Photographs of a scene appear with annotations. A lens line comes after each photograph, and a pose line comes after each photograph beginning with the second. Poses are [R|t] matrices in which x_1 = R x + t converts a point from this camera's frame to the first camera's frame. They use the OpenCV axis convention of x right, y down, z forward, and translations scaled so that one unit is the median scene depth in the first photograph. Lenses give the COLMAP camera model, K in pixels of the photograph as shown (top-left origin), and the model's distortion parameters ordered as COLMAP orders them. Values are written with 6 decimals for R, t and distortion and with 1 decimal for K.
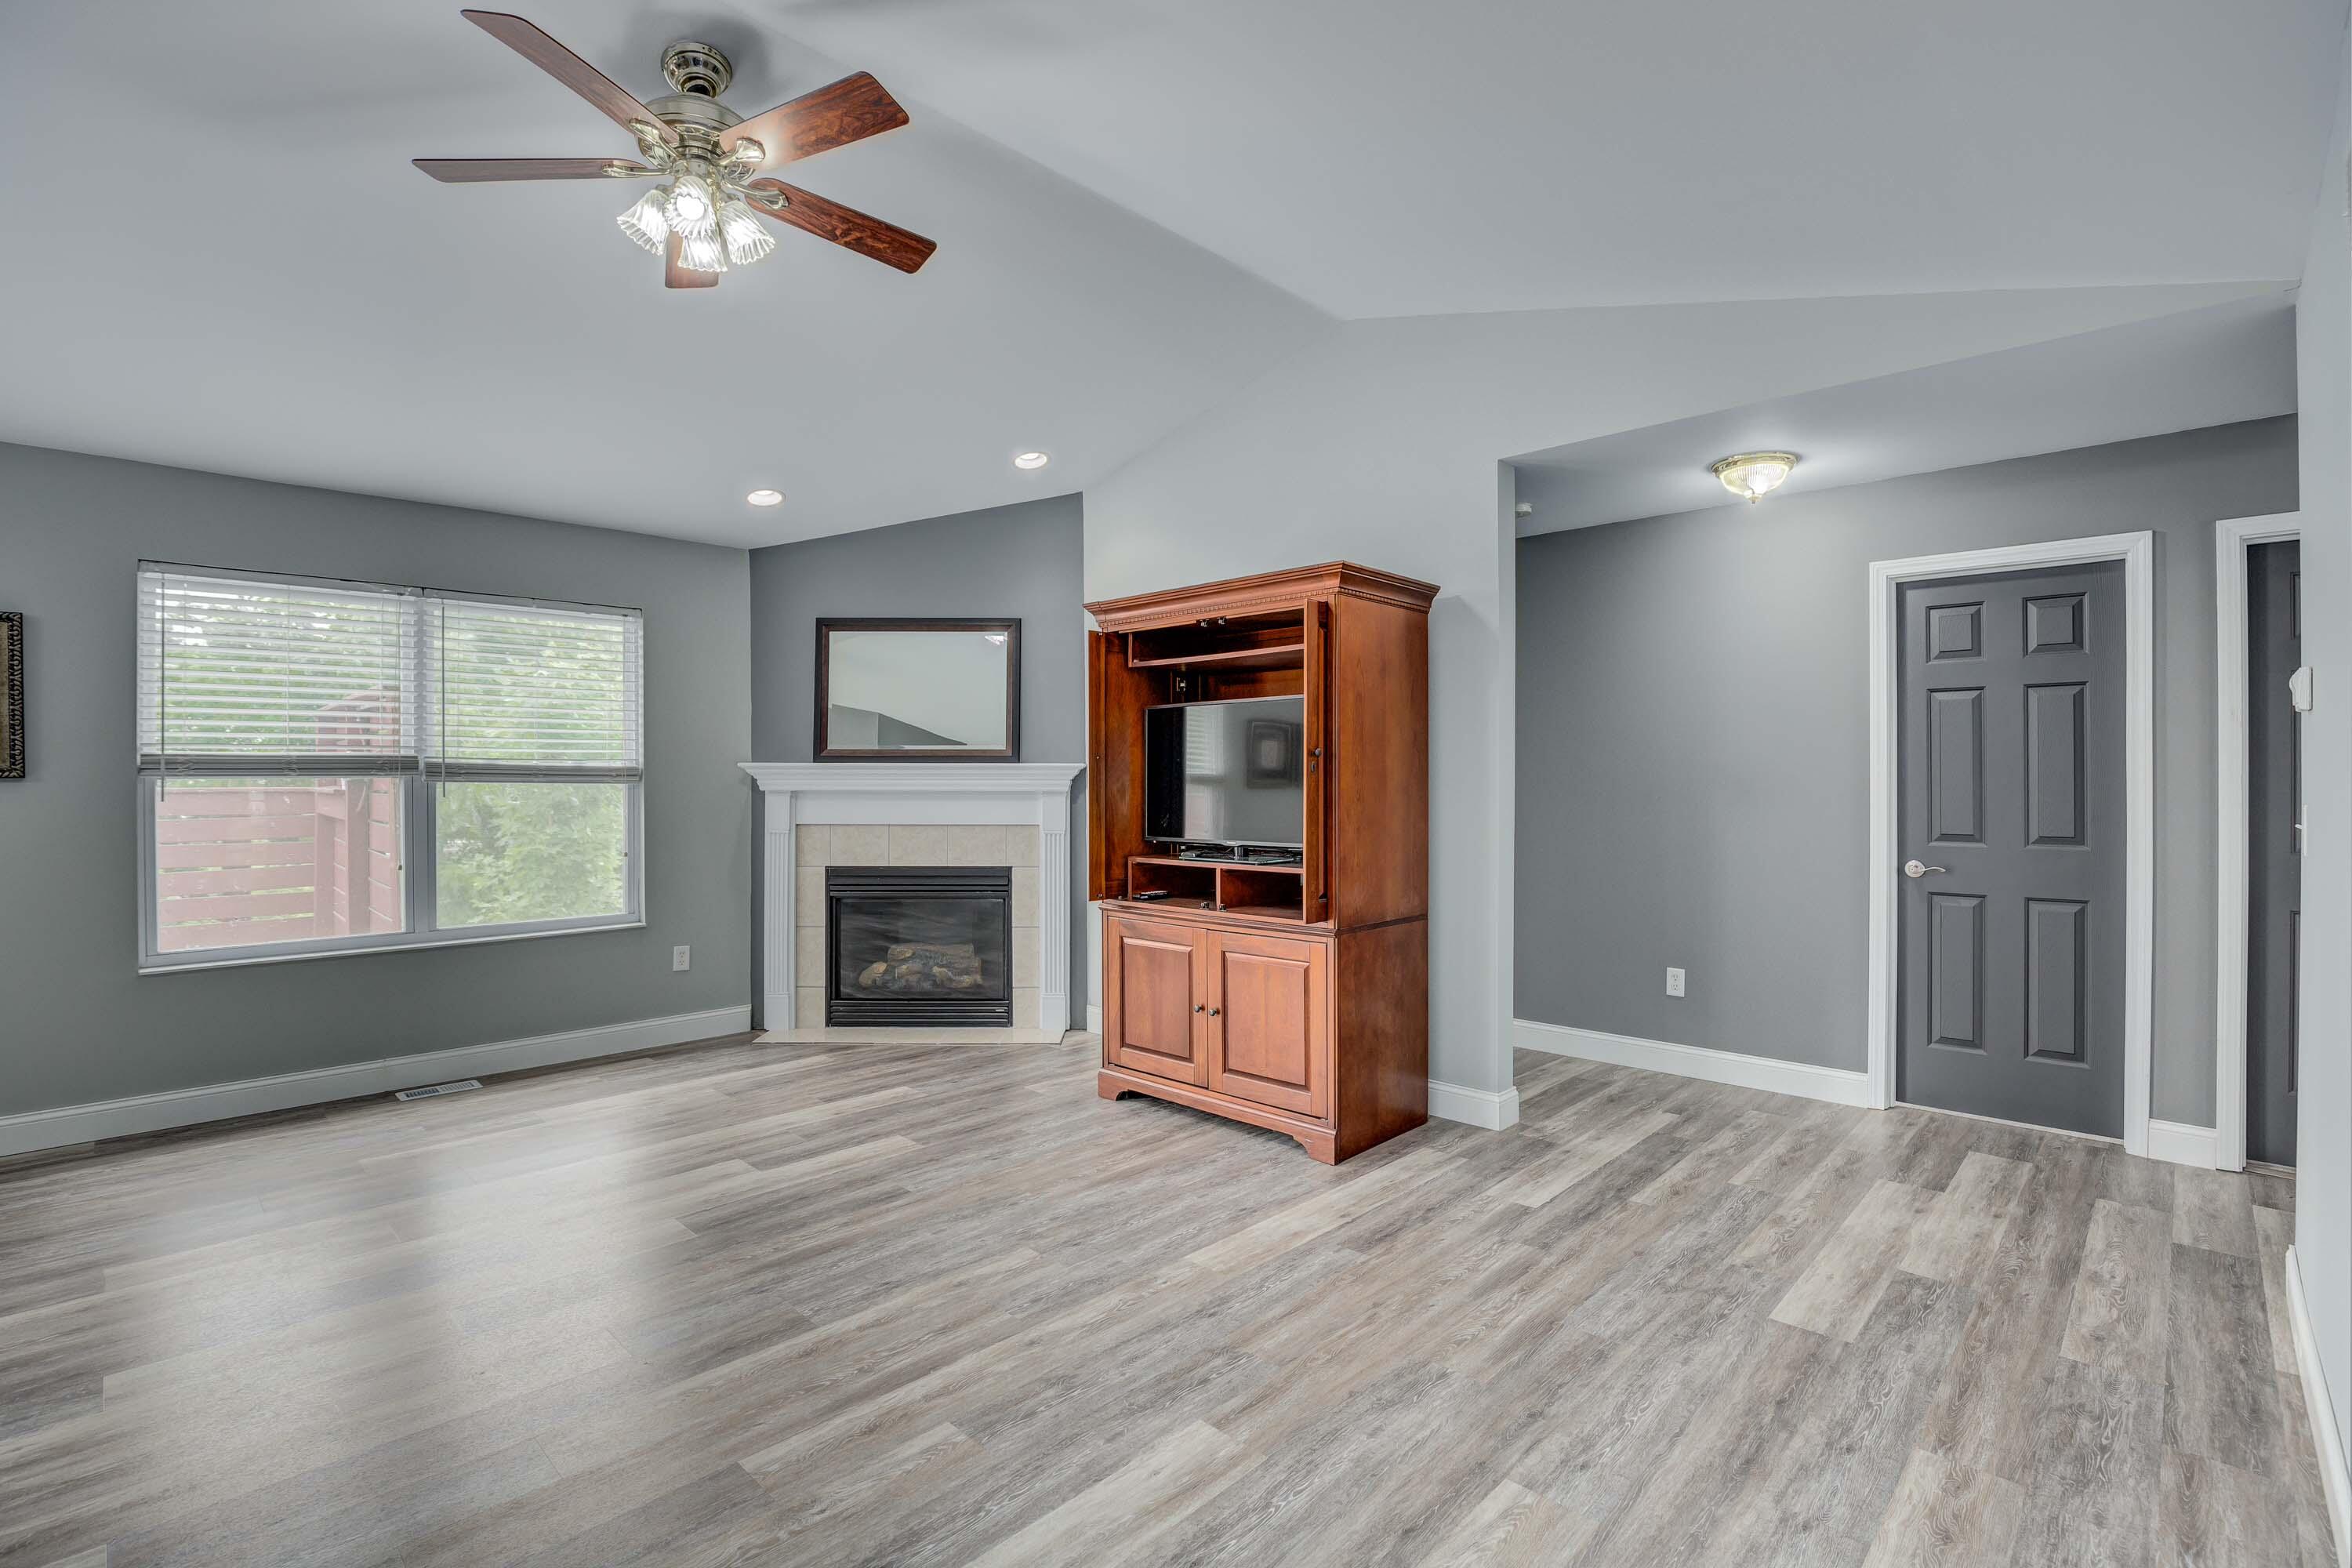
lens RADIAL K [[1075.9, 0, 1177.4], [0, 1075.9, 776.3], [0, 0, 1]] dist [-0.029655, 0.000096]
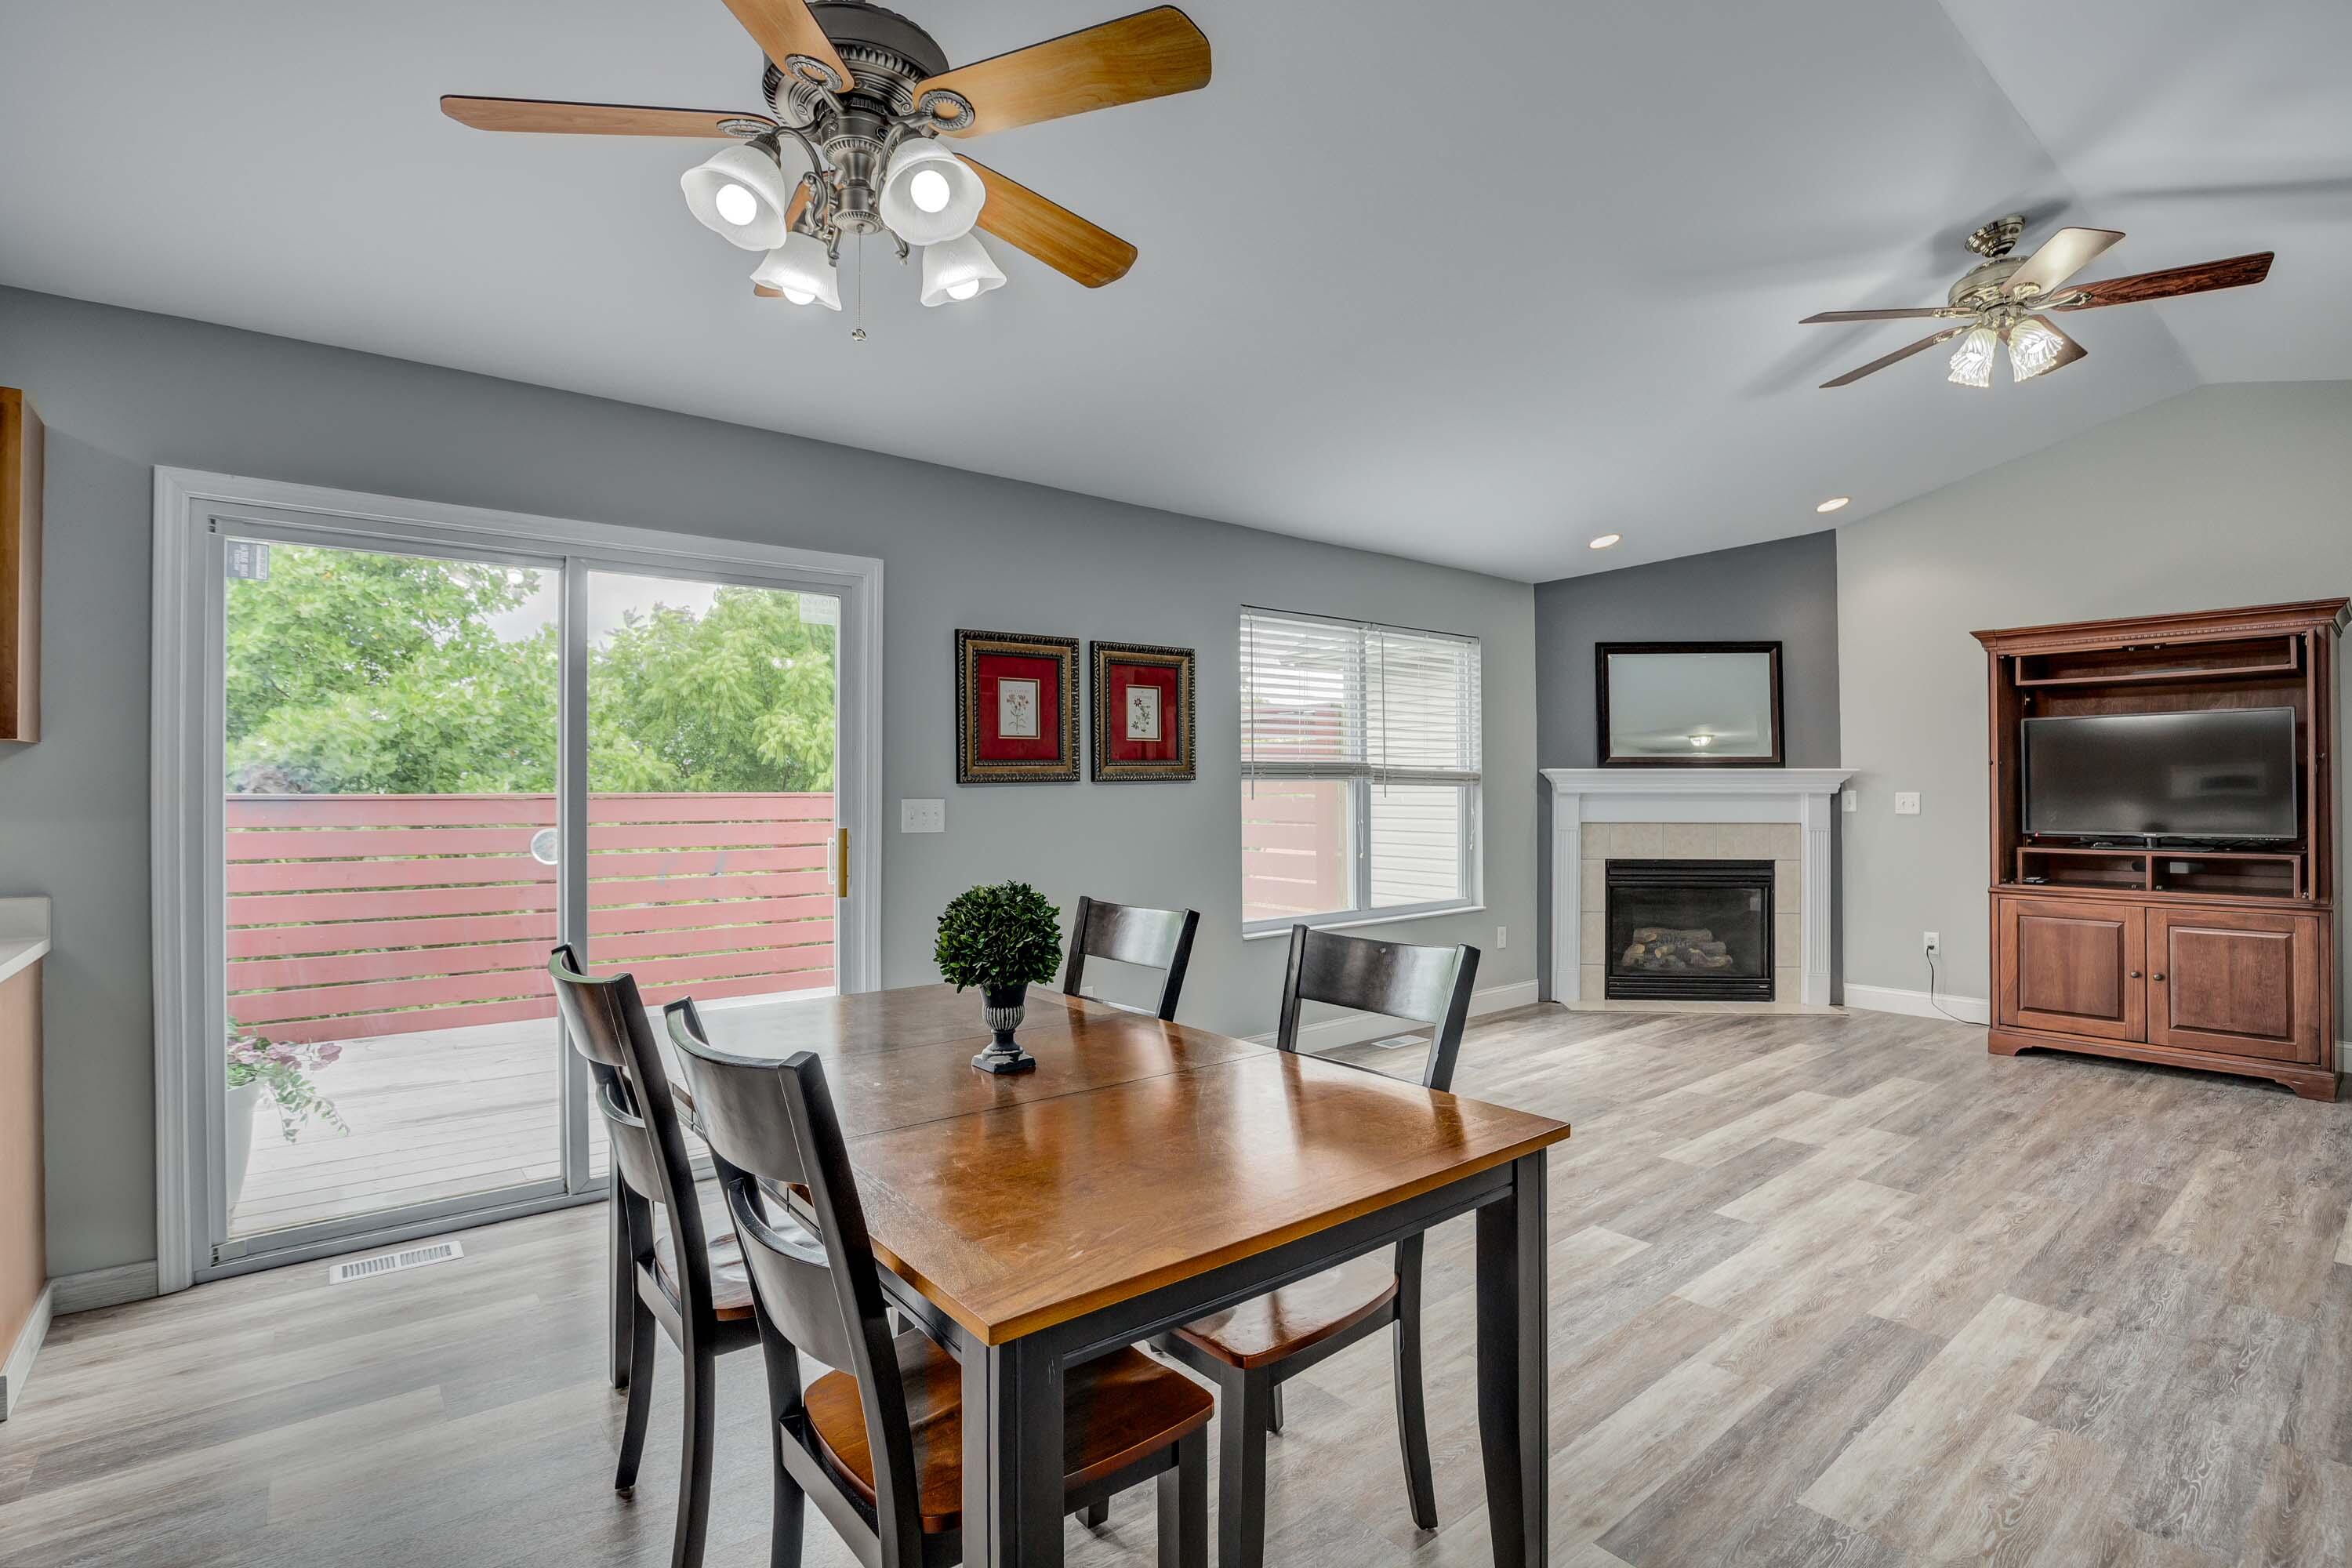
lens RADIAL K [[1092.6, 0, 1184.8], [0, 1092.6, 779.2], [0, 0, 1]] dist [-0.034279, 0.007370]
pose [[0.993562, -0.002181, -0.113265, -0.785972], [0.001395, 0.999974, -0.007014, 0.007643], [0.113278, 0.006810, 0.993540, -0.251816]]
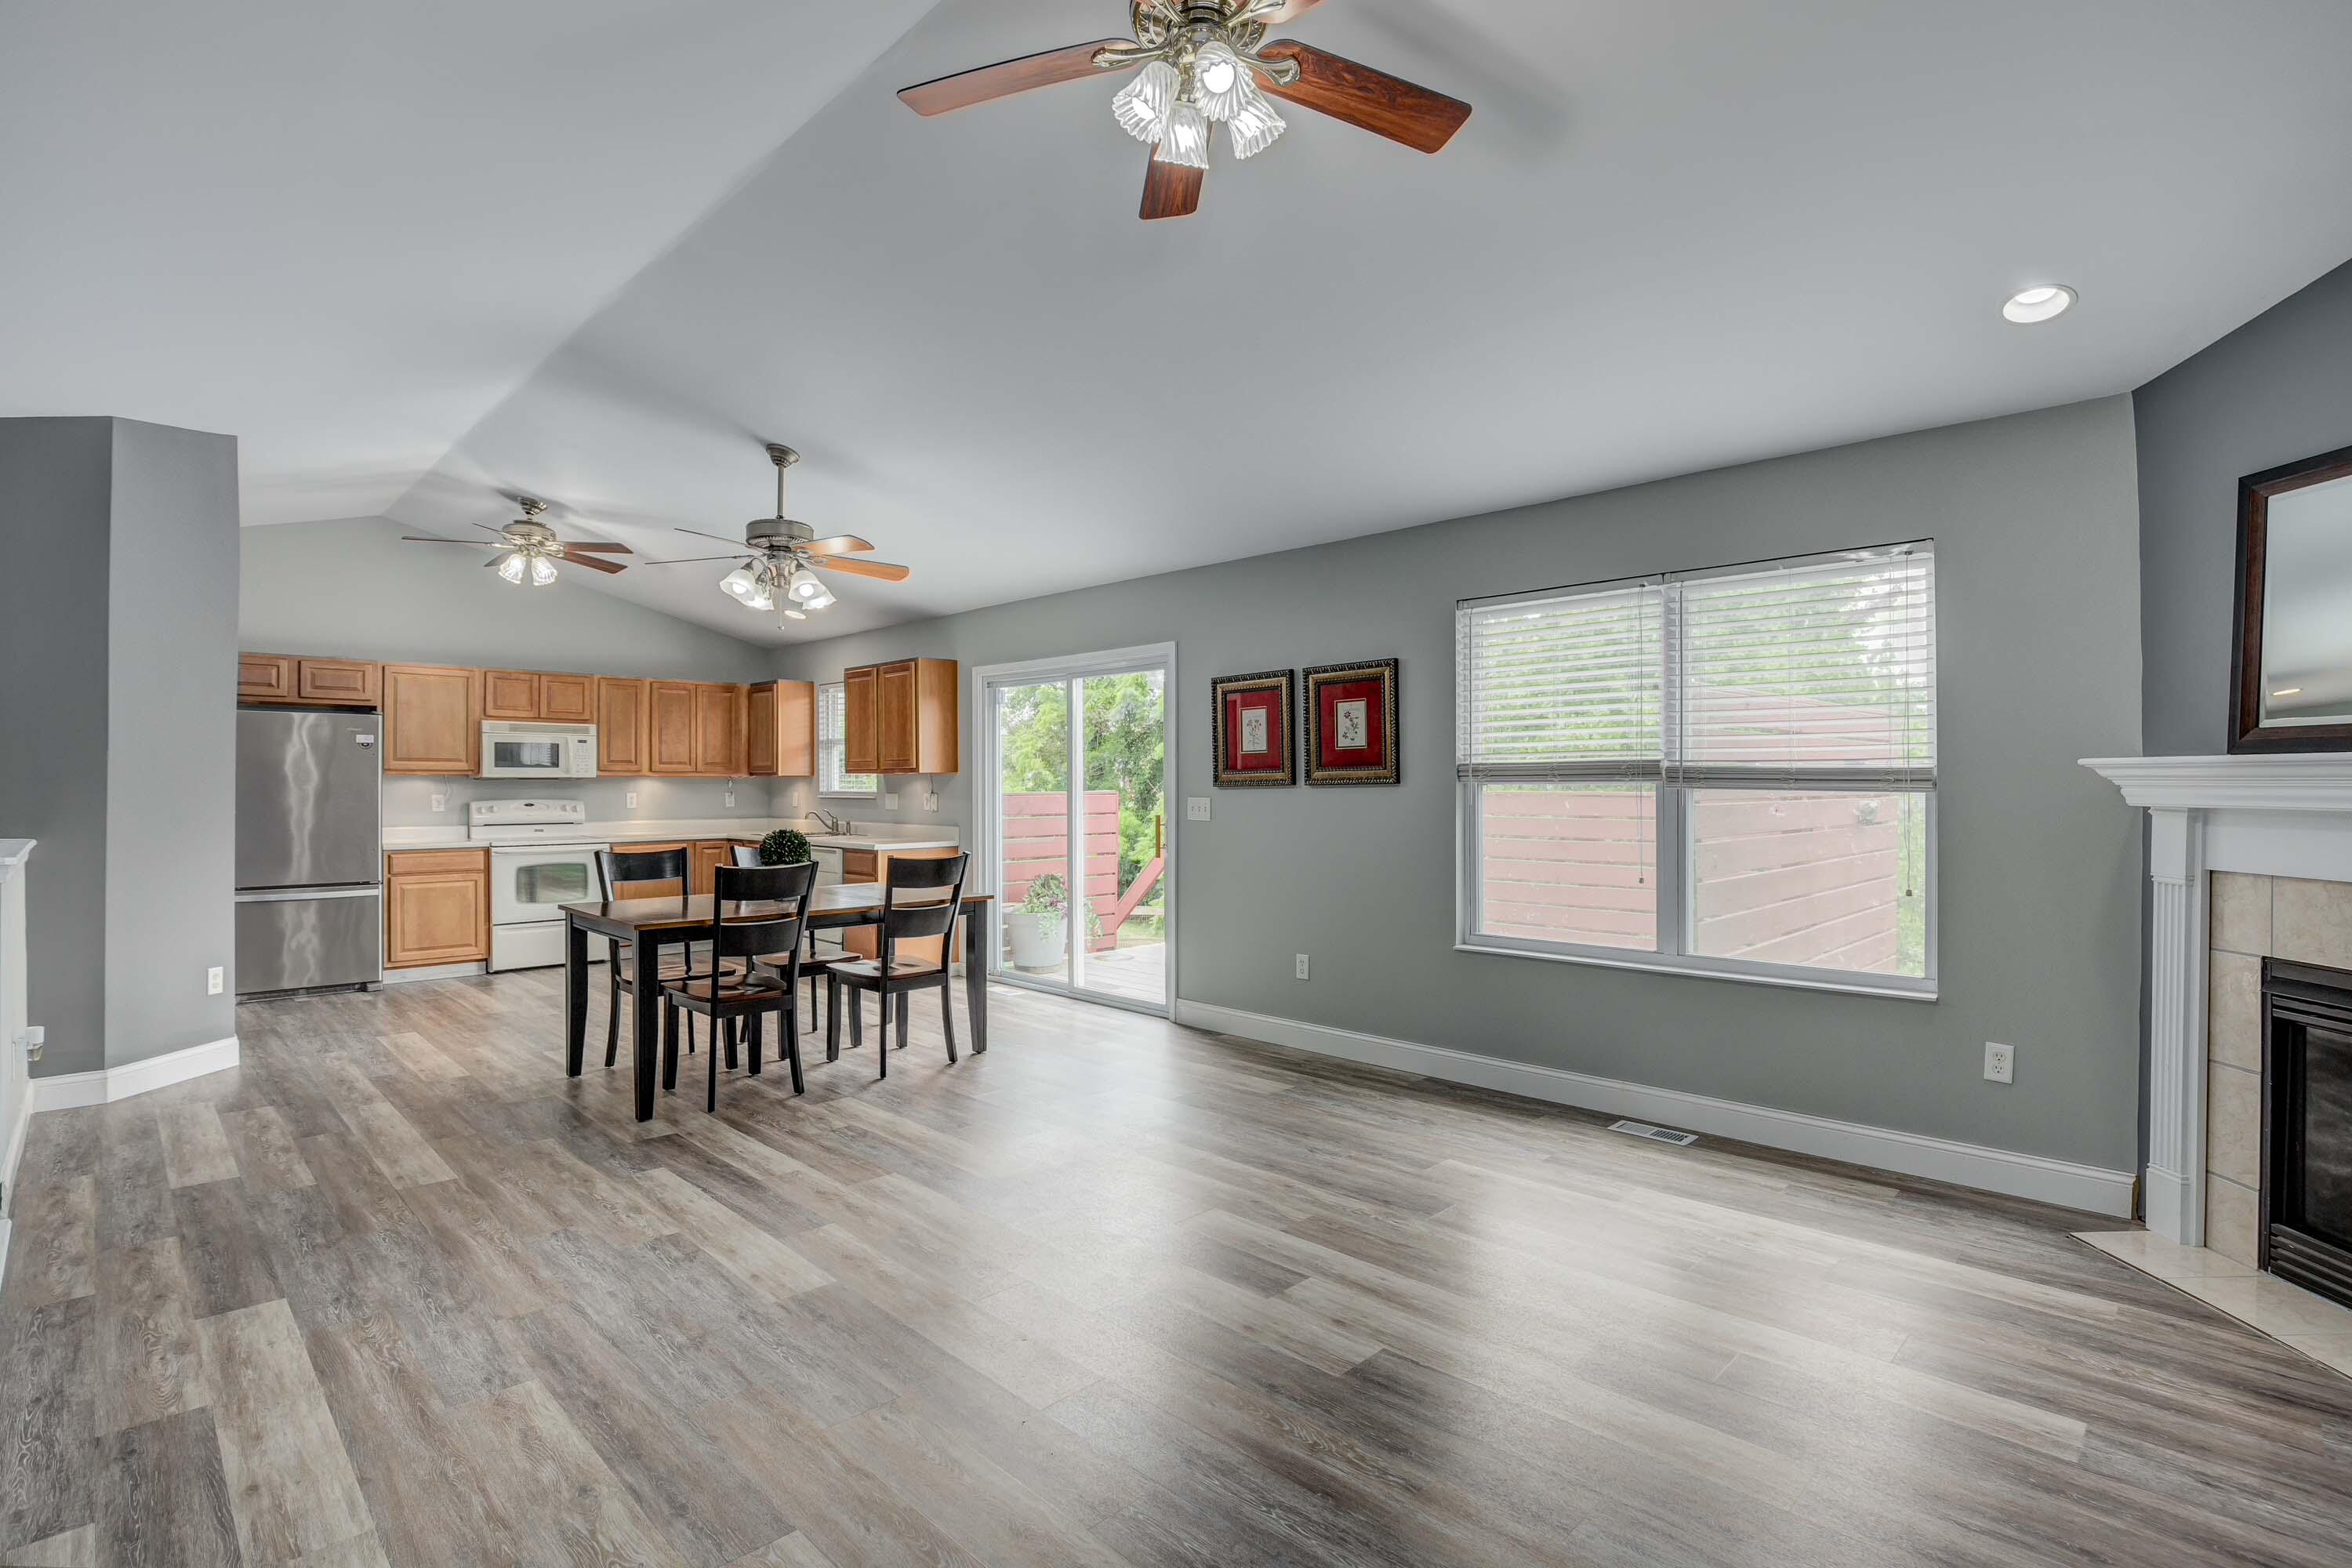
lens RADIAL K [[1113.6, 0, 1176.0], [0, 1113.6, 784.0], [0, 0, 1]] dist [-0.031439, 0.000900]
pose [[-0.013414, 0.000809, -0.999910, 0.235891], [0.002367, 0.999997, 0.000778, 0.000159], [0.999907, -0.002356, -0.013416, 0.597337]]
